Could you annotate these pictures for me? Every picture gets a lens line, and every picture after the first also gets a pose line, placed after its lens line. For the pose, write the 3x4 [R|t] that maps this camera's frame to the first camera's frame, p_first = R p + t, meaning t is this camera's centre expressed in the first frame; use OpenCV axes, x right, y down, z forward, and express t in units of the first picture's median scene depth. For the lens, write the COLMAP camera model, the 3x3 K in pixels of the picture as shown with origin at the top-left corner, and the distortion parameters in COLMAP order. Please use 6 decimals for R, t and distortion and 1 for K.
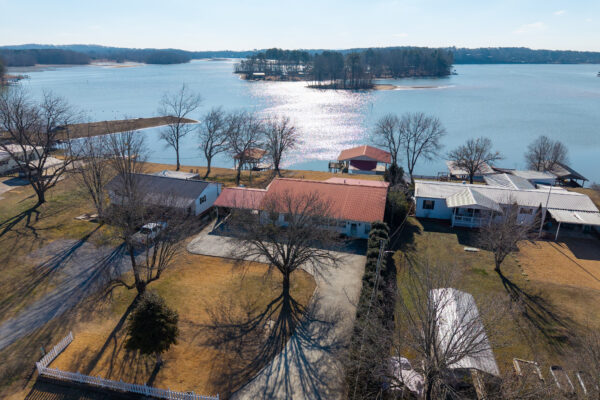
lens RADIAL K [[401.3, 0, 298.7], [0, 401.3, 204.5], [0, 0, 1]] dist [0.018646, -0.022214]
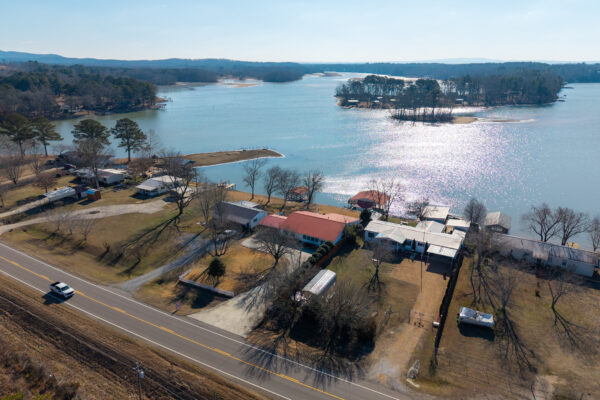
lens RADIAL K [[401.3, 0, 296.7], [0, 401.3, 198.6], [0, 0, 1]] dist [0.018646, -0.022214]
pose [[0.963342, 0.083010, -0.255110, 0.469947], [-0.092314, 0.995424, -0.024696, -0.091468], [0.251892, 0.047340, 0.966597, -0.883213]]
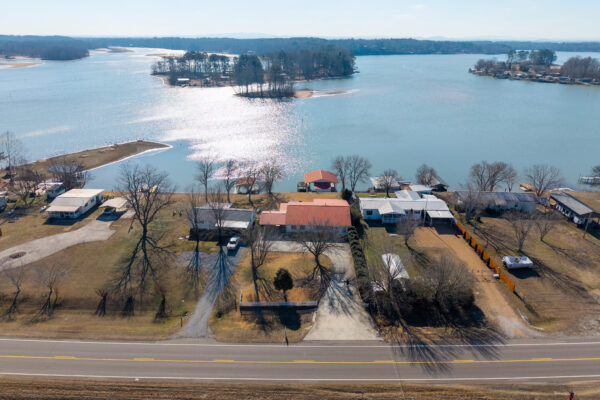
lens RADIAL K [[401.3, 0, 298.2], [0, 401.3, 200.5], [0, 0, 1]] dist [0.018646, -0.022214]
pose [[0.974653, -0.082930, 0.207781, -0.409815], [0.077990, 0.996445, 0.031874, -0.149217], [-0.209686, -0.014861, 0.977656, -0.810714]]
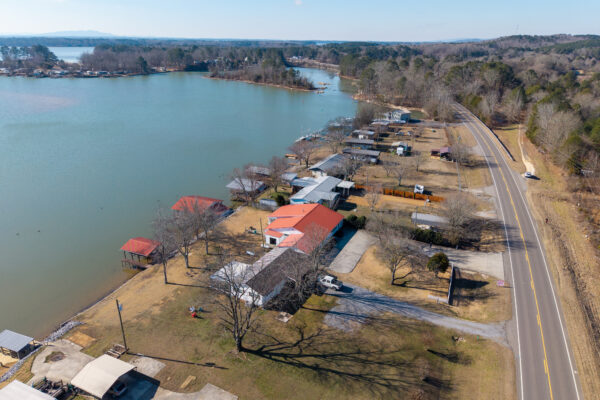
lens RADIAL K [[401.3, 0, 298.1], [0, 401.3, 196.1], [0, 0, 1]] dist [0.018646, -0.022214]
pose [[0.188480, -0.361675, 0.913053, -1.595562], [0.337192, 0.897031, 0.285722, -0.681320], [-0.922376, 0.254021, 0.291026, 0.521509]]
